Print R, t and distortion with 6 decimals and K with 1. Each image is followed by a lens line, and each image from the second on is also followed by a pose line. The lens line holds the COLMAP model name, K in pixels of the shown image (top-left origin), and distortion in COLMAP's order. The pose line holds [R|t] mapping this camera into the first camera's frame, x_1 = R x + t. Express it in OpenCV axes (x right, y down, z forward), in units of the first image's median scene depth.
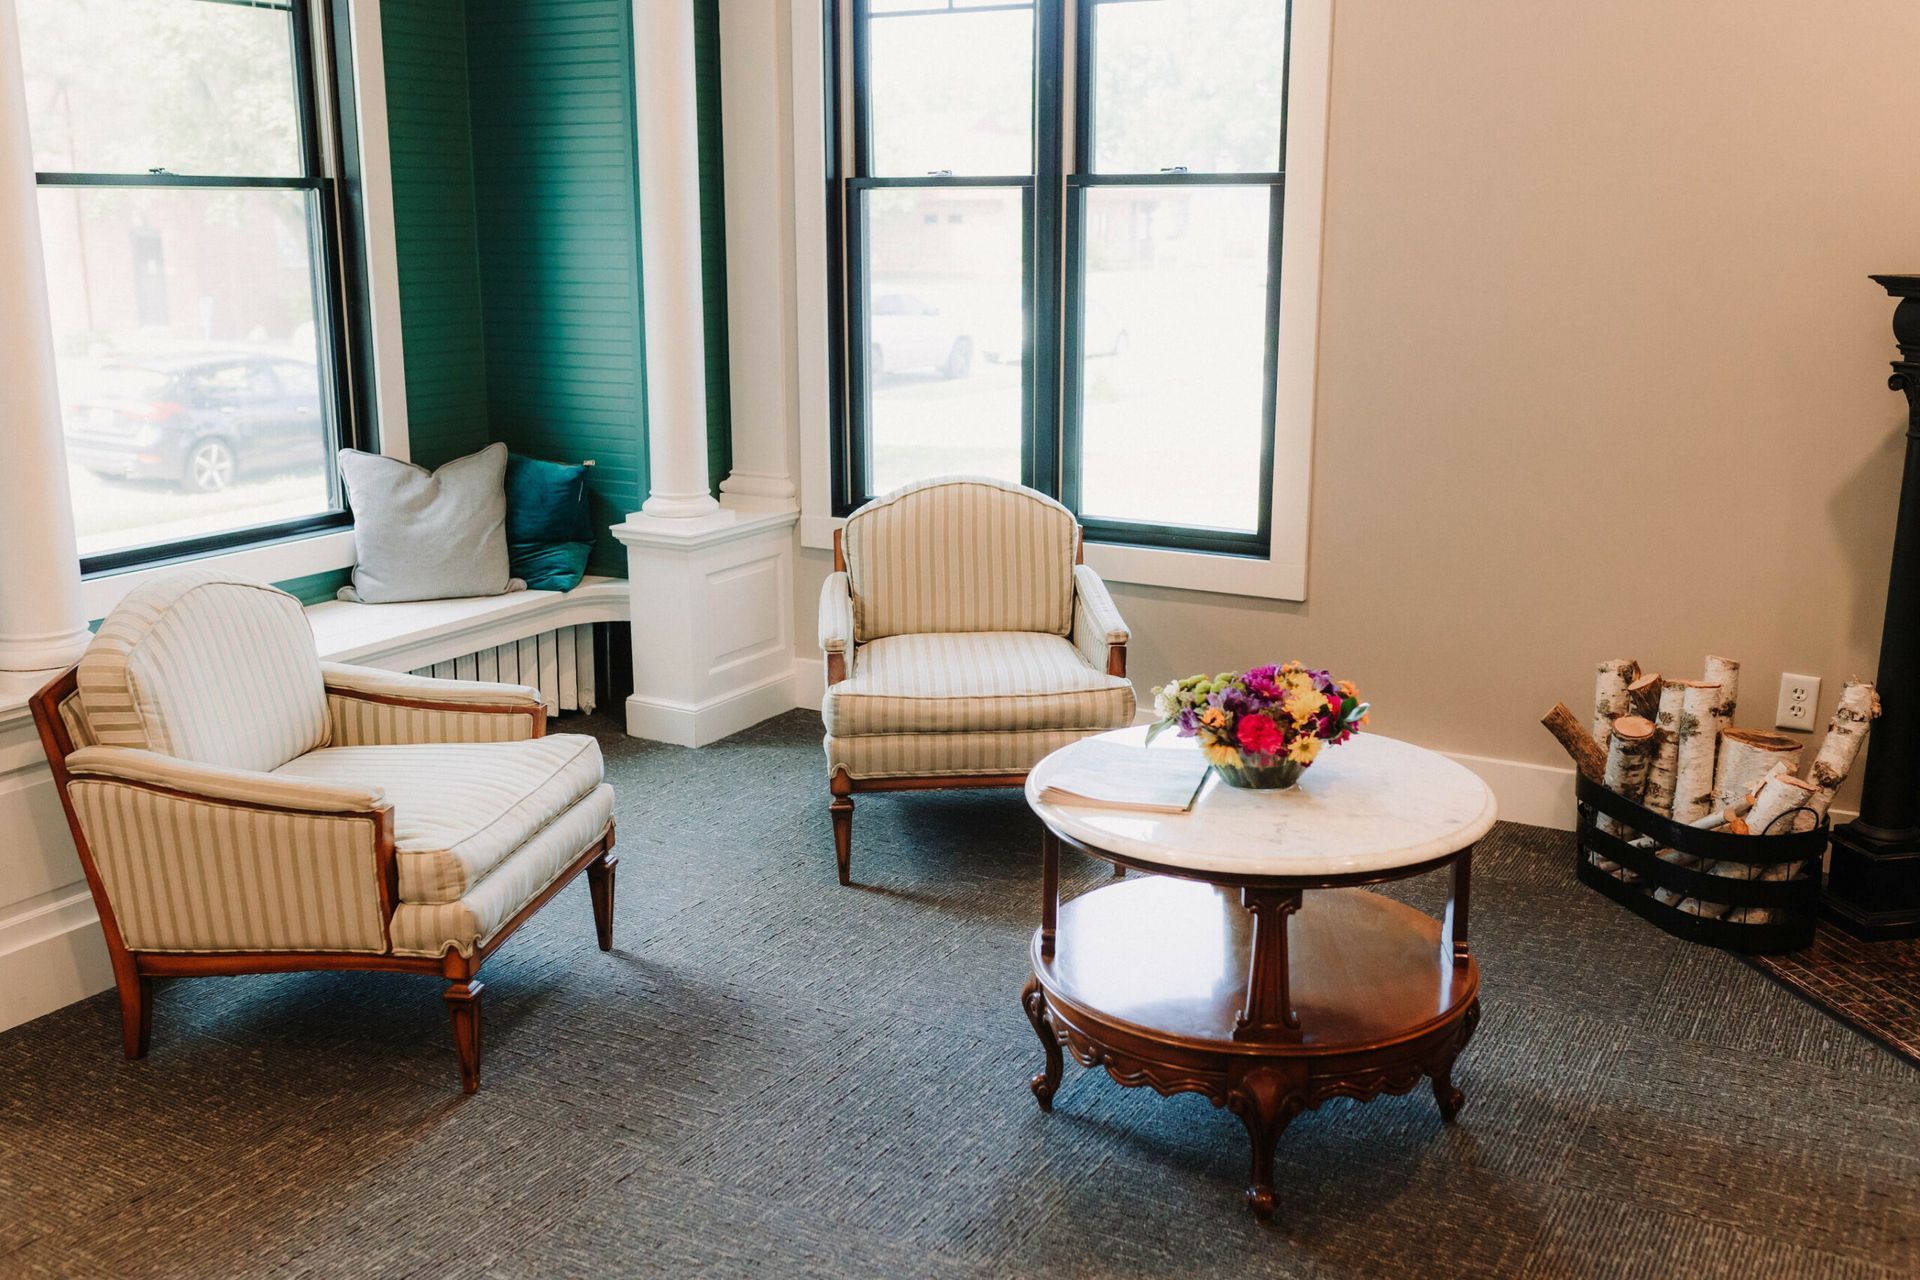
lens RADIAL K [[1868.4, 0, 942.6], [0, 1868.4, 639.8], [0, 0, 1]] dist [0.003188, 0.000743]
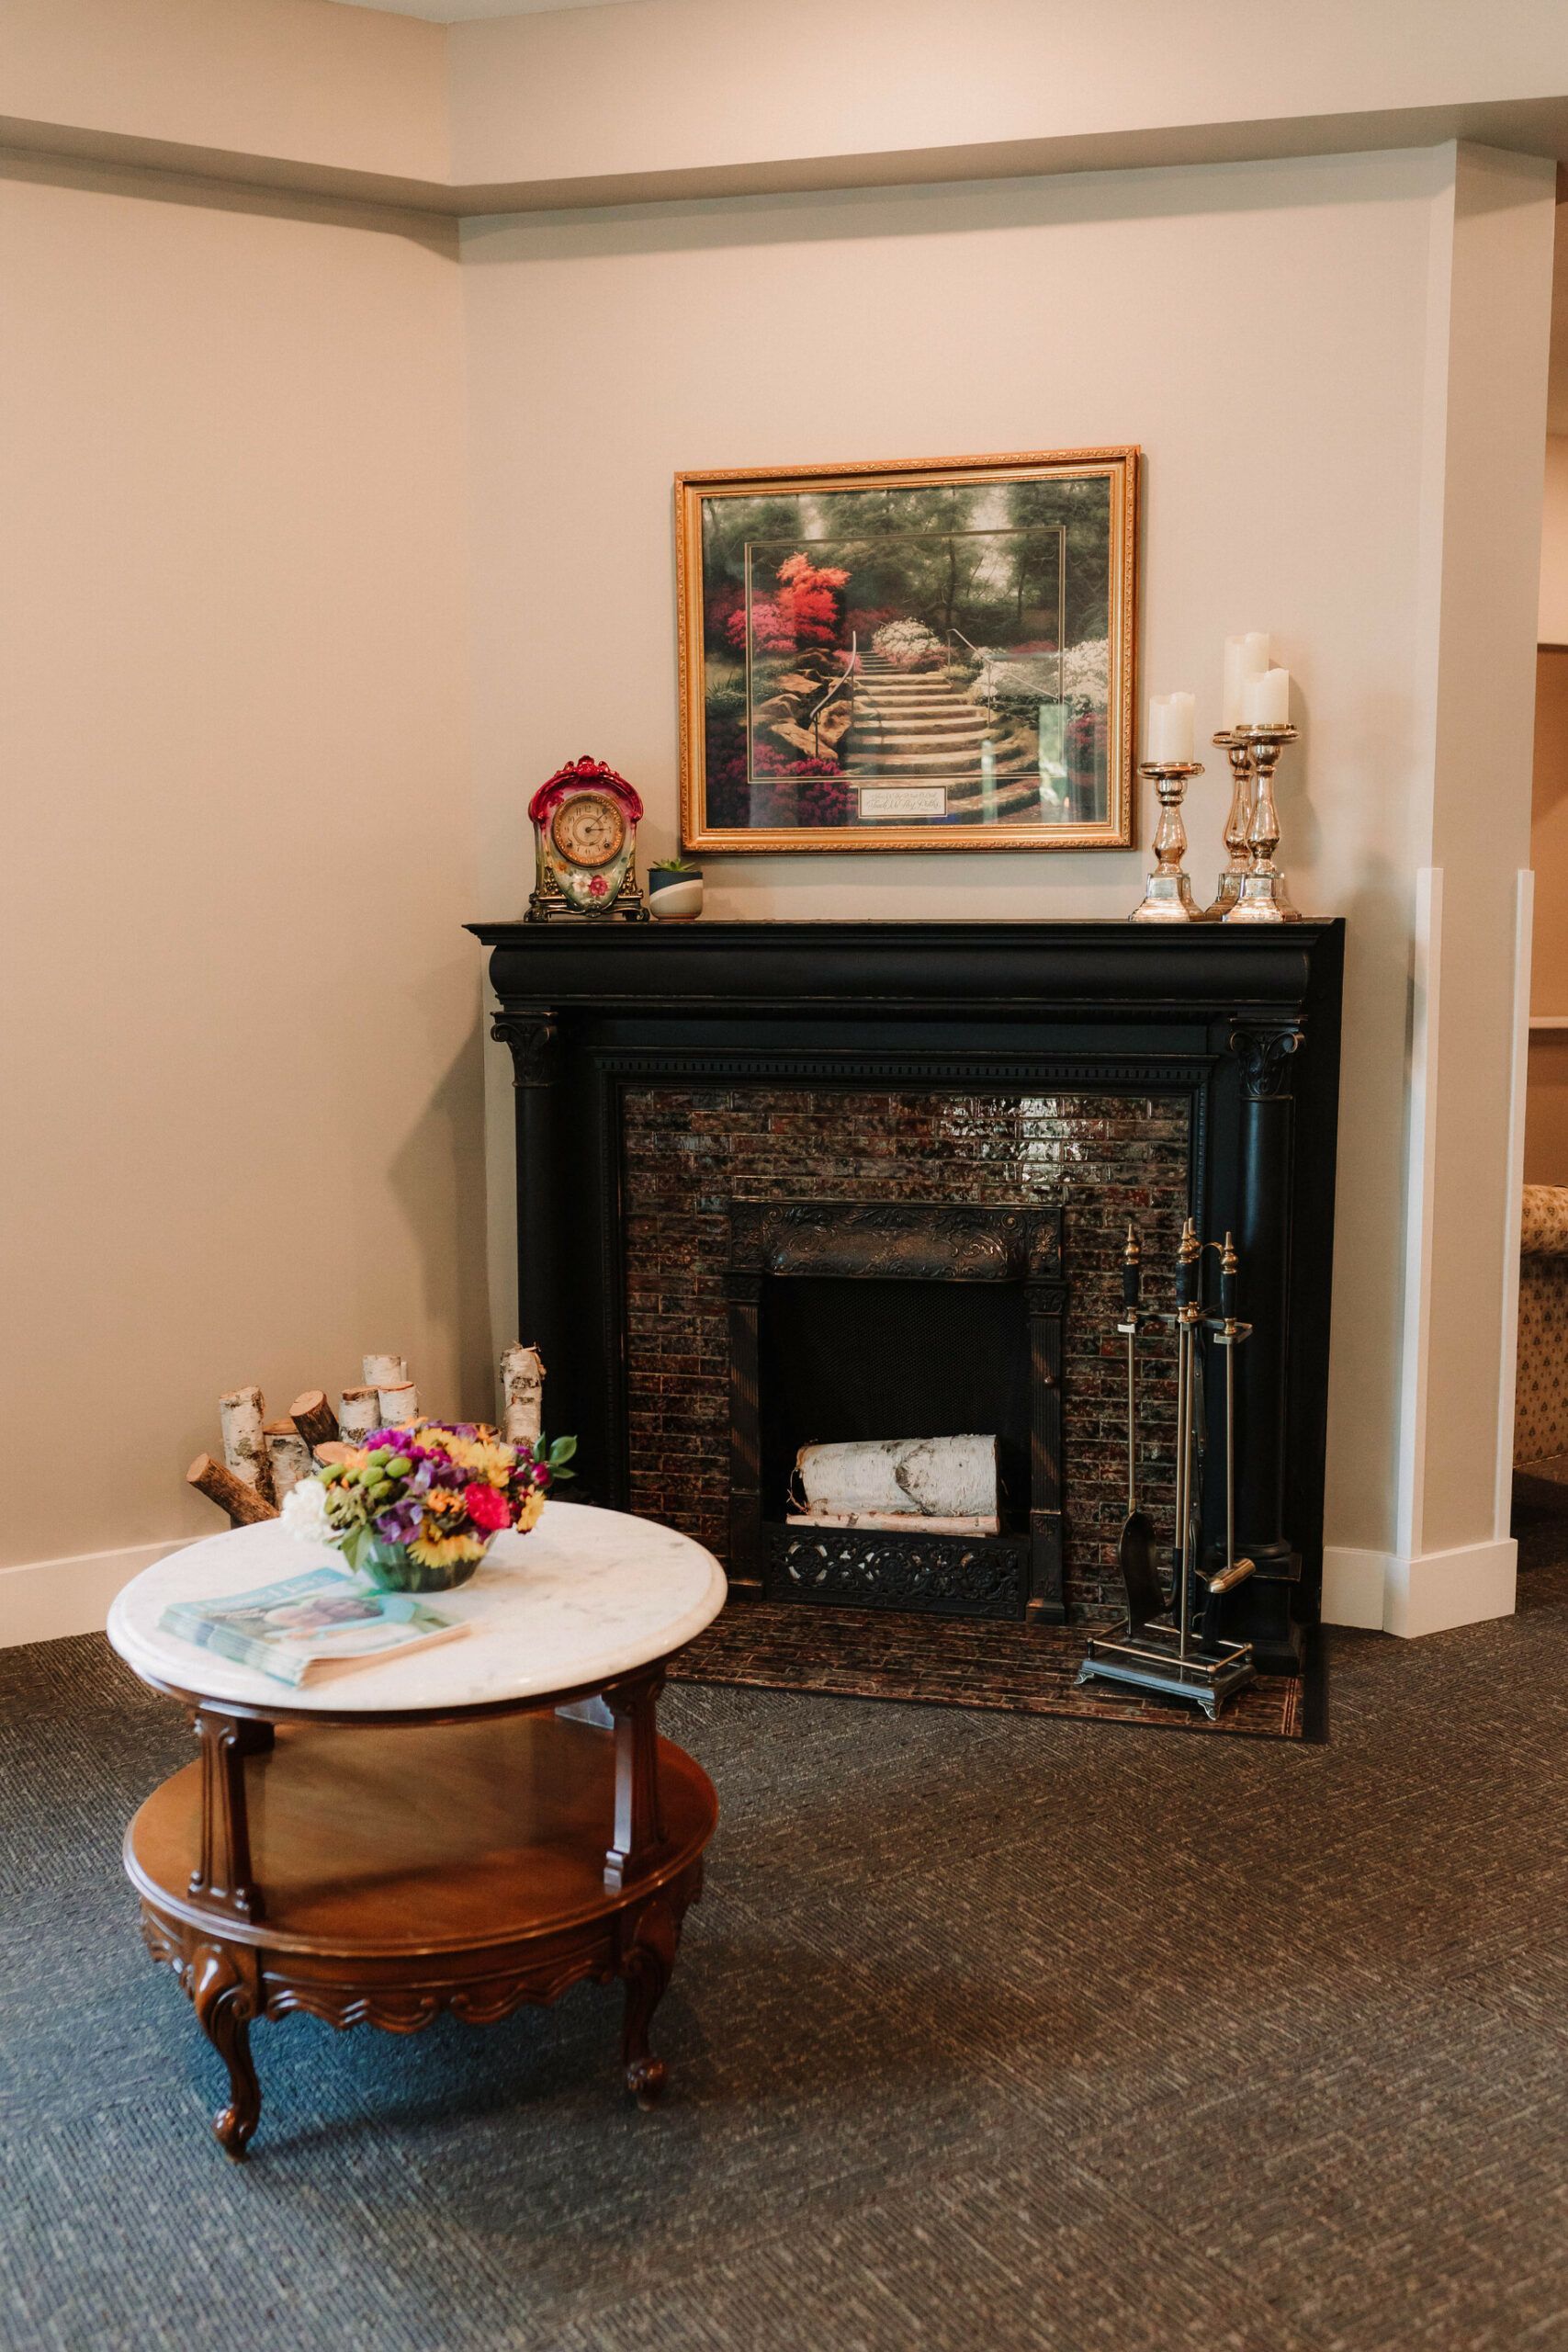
lens RADIAL K [[2288.5, 0, 772.1], [0, 2288.5, 1178.0], [0, 0, 1]] dist [0.003188, 0.000743]
pose [[0.459143, -0.121111, 0.880068, -0.472553], [0.207483, 0.977884, 0.026326, -0.066764], [-0.863793, 0.170512, 0.474117, 0.333288]]
